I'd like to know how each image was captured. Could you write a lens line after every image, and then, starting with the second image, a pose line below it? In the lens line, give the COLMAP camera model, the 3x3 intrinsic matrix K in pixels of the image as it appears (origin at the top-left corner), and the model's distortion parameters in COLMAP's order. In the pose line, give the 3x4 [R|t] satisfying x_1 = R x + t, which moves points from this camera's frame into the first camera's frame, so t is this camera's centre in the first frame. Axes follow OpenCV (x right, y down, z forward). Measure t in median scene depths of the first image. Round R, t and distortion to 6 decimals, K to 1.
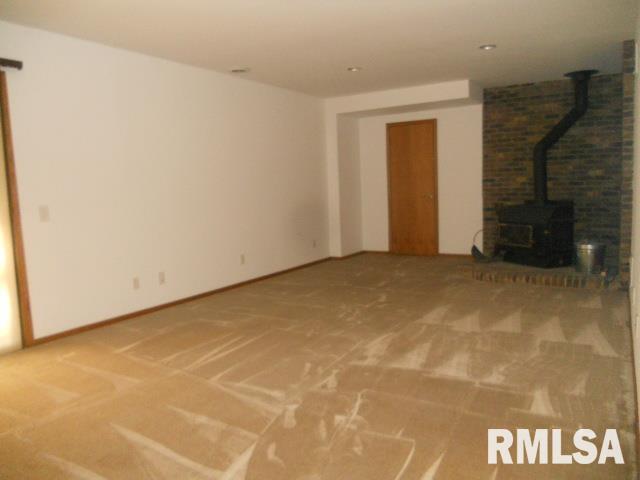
lens RADIAL K [[488.6, 0, 322.6], [0, 488.6, 240.3], [0, 0, 1]] dist [-0.046157, 0.004702]
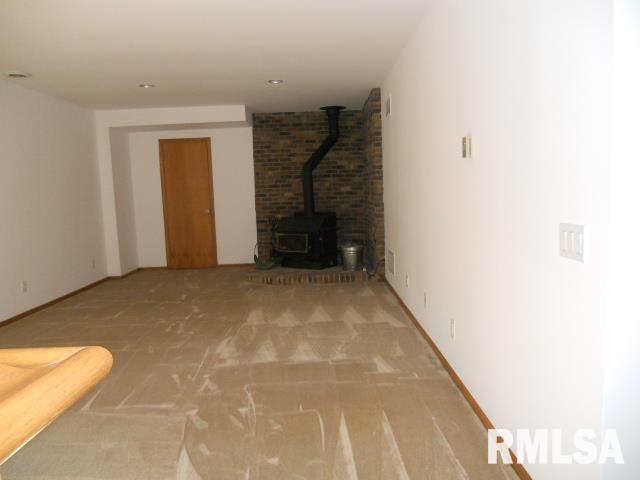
lens RADIAL K [[488.6, 0, 324.2], [0, 488.6, 243.5], [0, 0, 1]] dist [-0.046157, 0.004702]
pose [[0.846595, -0.052968, 0.529595, -0.206318], [0.063623, 0.997972, -0.001893, -0.002924], [-0.528421, 0.035297, 0.848248, -0.037254]]
